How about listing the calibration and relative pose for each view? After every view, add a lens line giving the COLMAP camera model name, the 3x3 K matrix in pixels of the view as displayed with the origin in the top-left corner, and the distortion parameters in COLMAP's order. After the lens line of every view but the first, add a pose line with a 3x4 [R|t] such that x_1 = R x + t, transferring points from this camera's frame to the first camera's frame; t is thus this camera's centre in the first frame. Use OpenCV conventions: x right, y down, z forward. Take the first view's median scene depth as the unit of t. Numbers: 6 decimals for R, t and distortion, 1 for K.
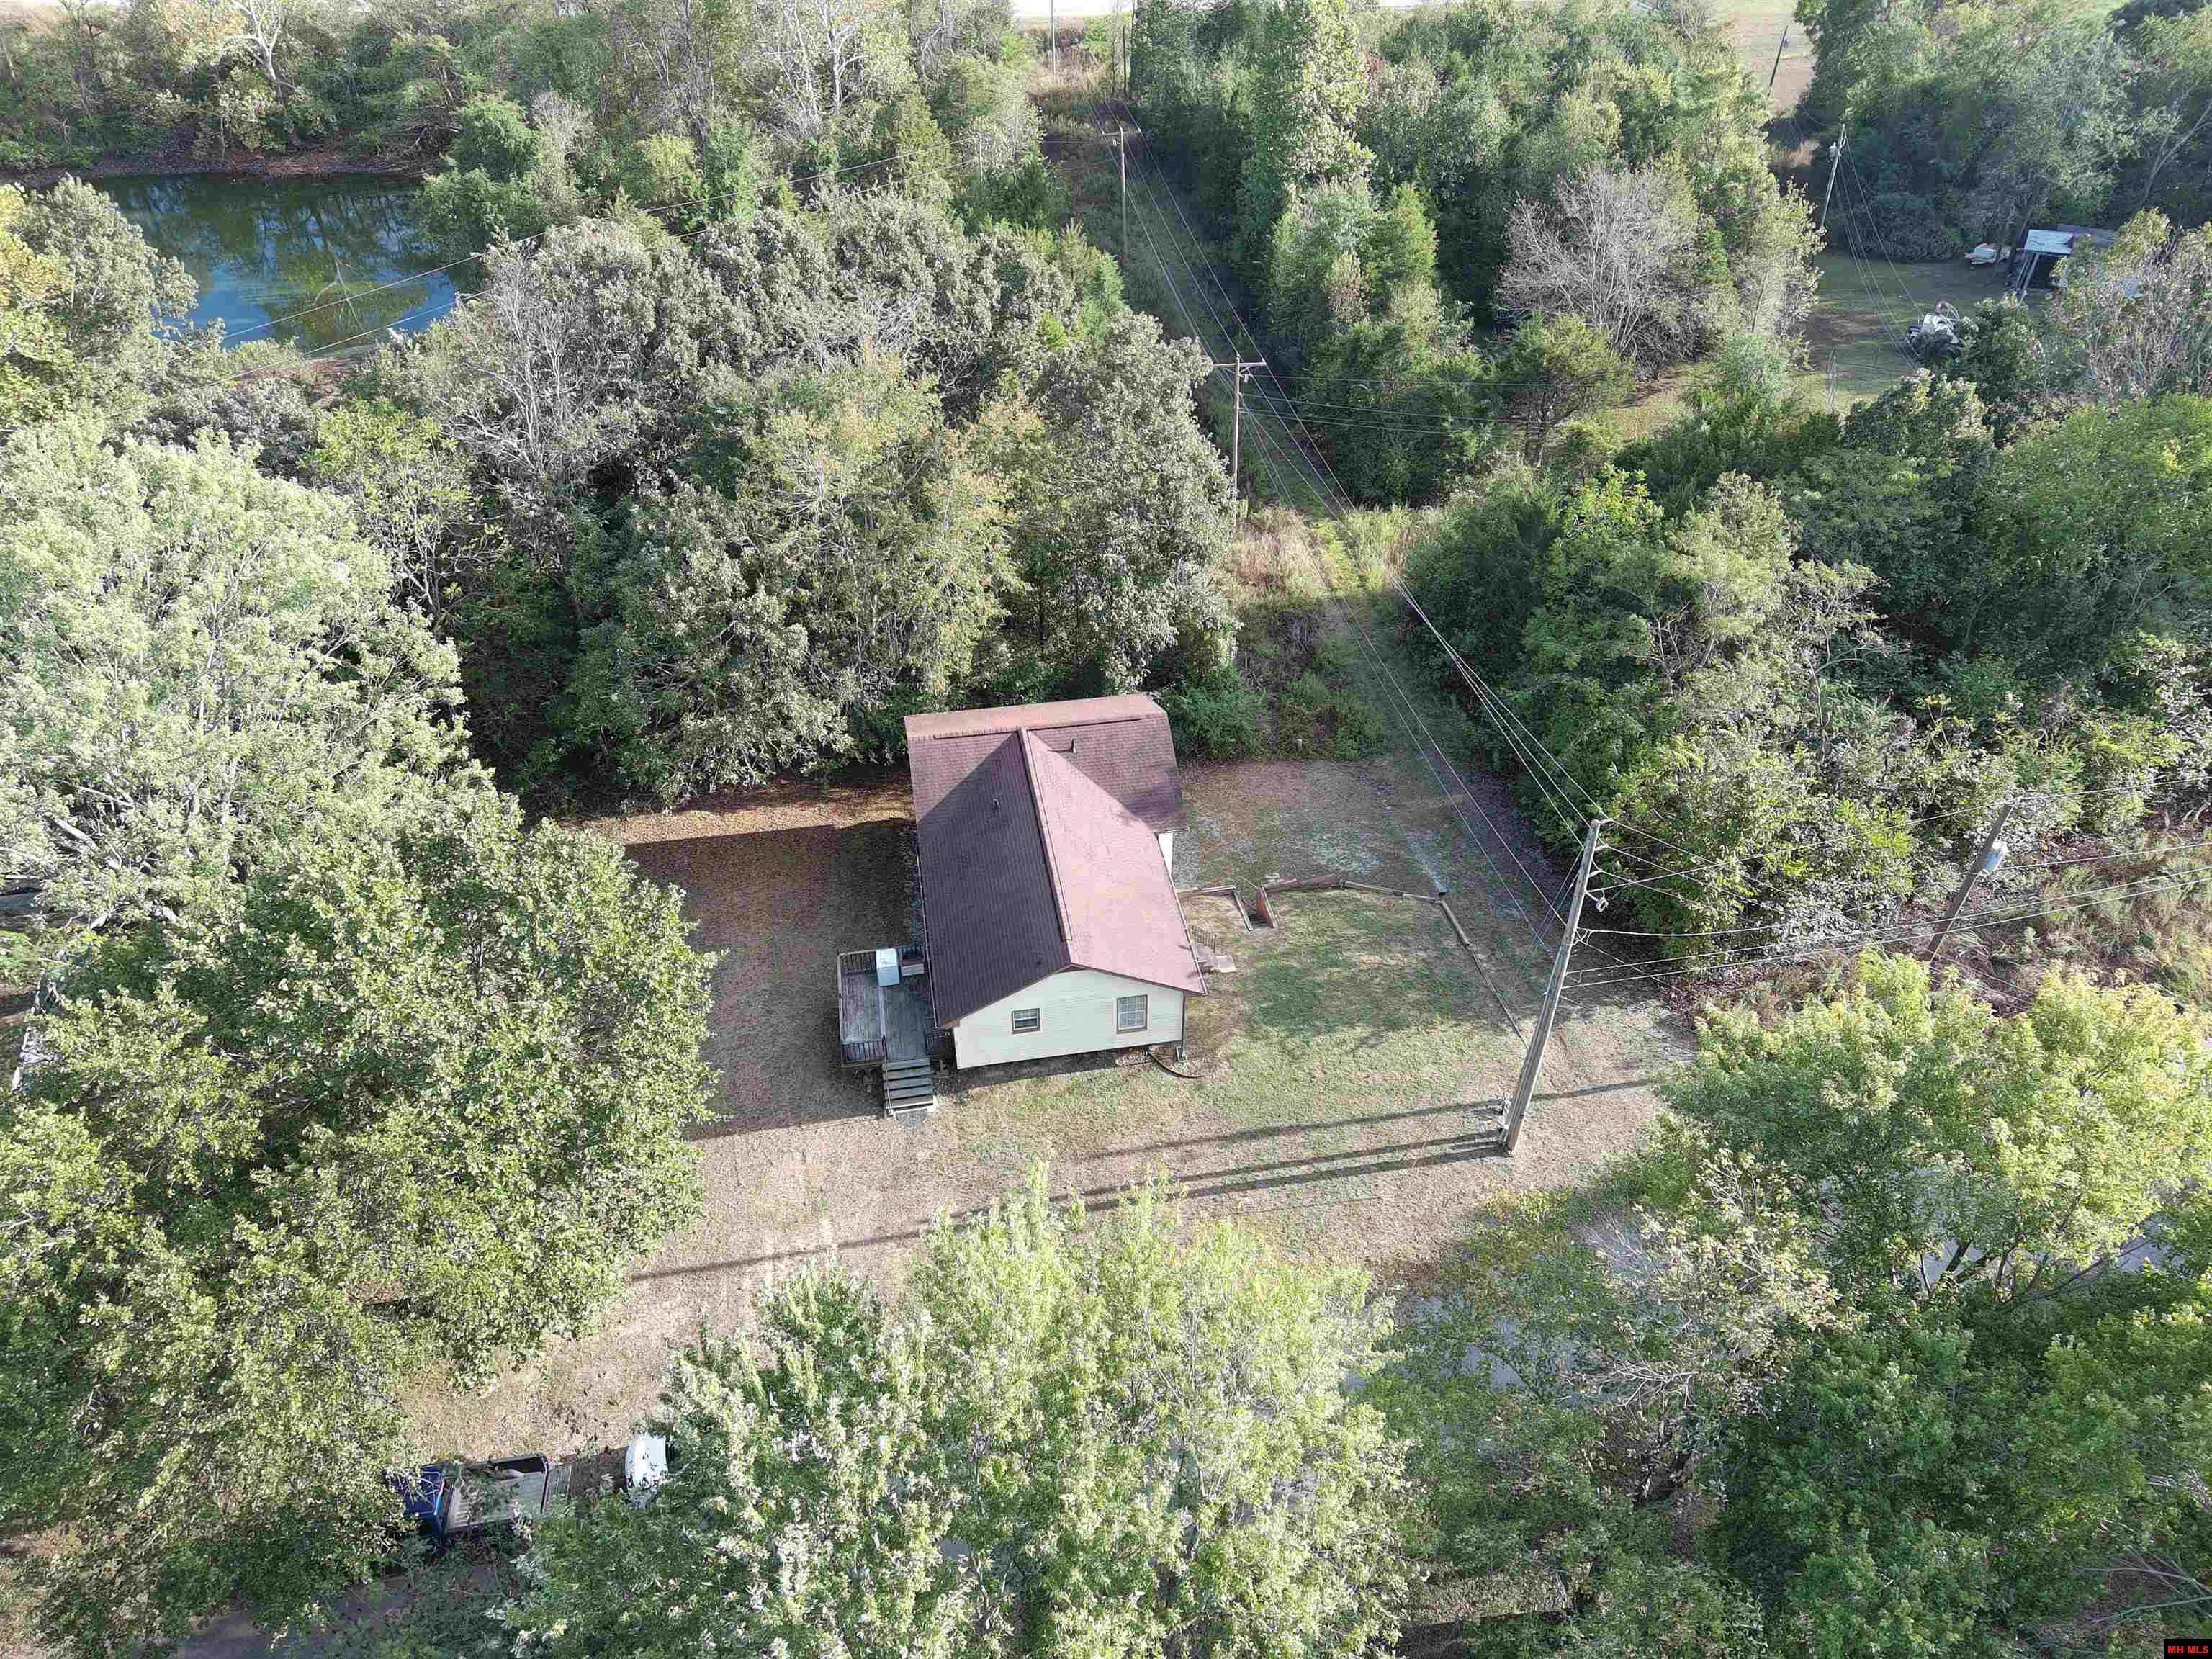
lens RADIAL K [[1505.6, 0, 1106.0], [0, 1505.6, 829.5], [0, 0, 1]] dist [-0.006070, -0.003520]
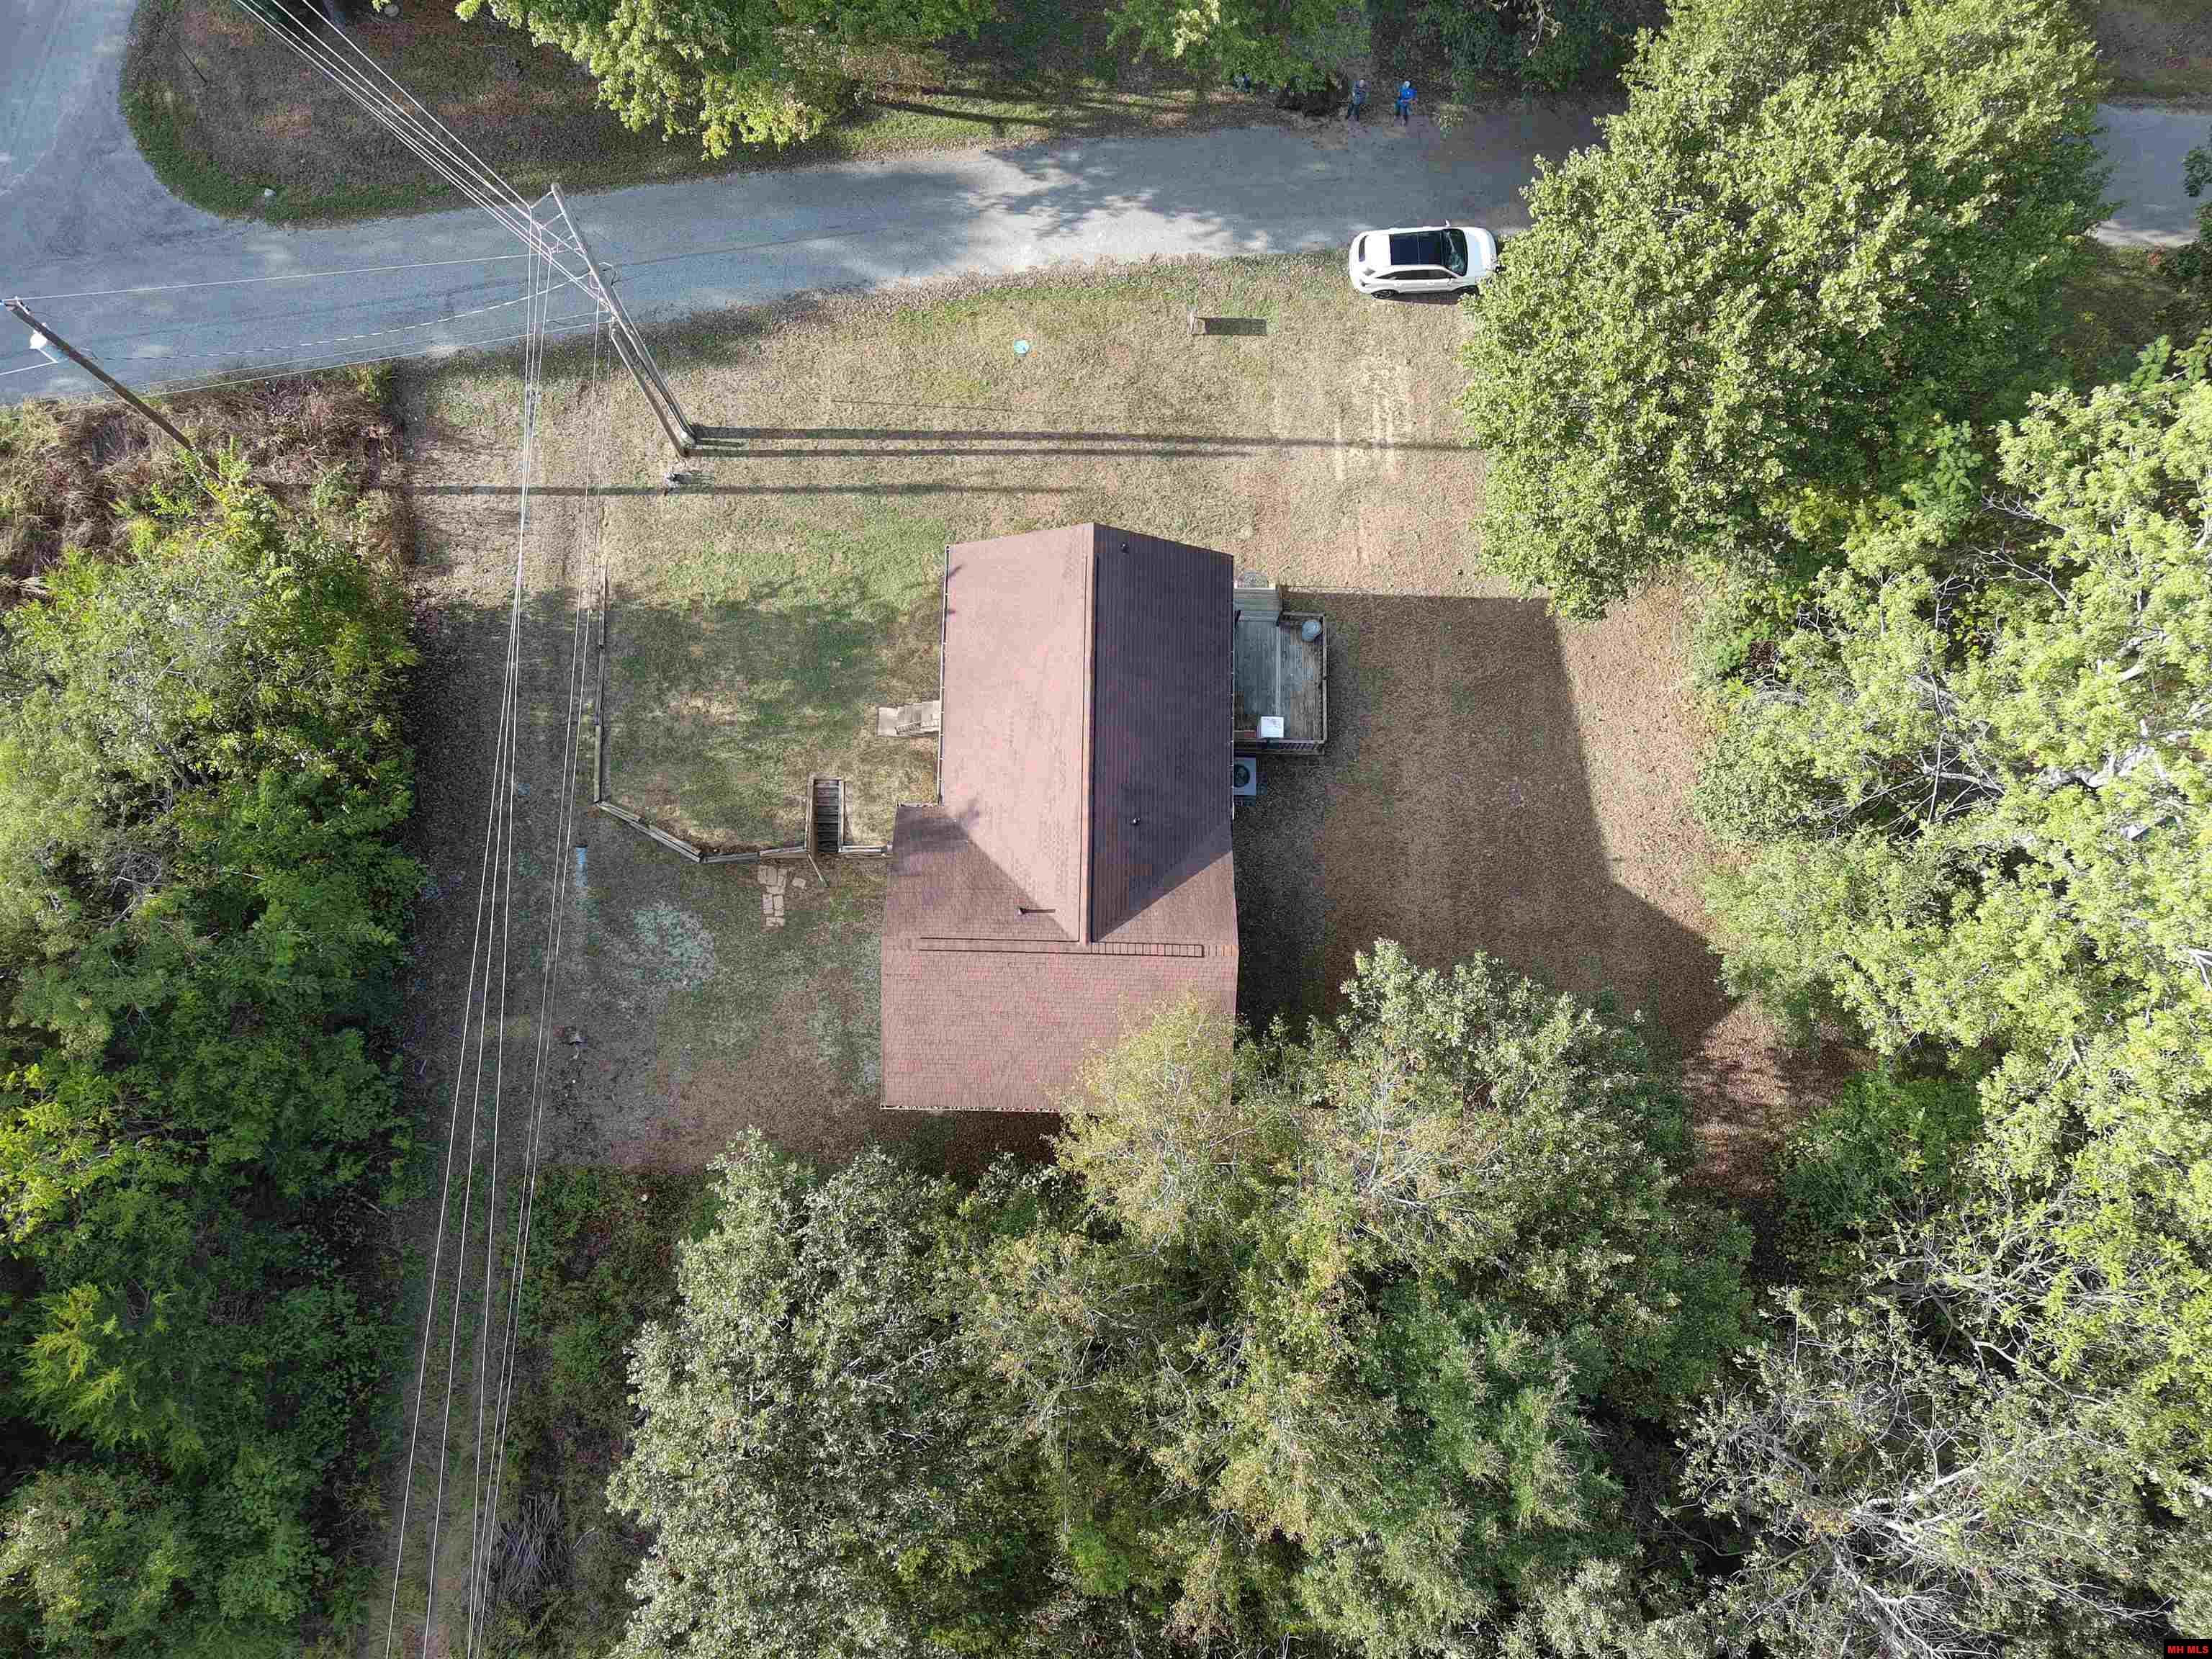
lens RADIAL K [[1505.6, 0, 1106.0], [0, 1505.6, 829.5], [0, 0, 1]] dist [-0.006070, -0.003520]
pose [[-0.982776, -0.184750, 0.004261, -0.066820], [0.085918, -0.436384, 0.895649, -0.787185], [-0.163612, 0.880589, 0.444741, 0.714684]]
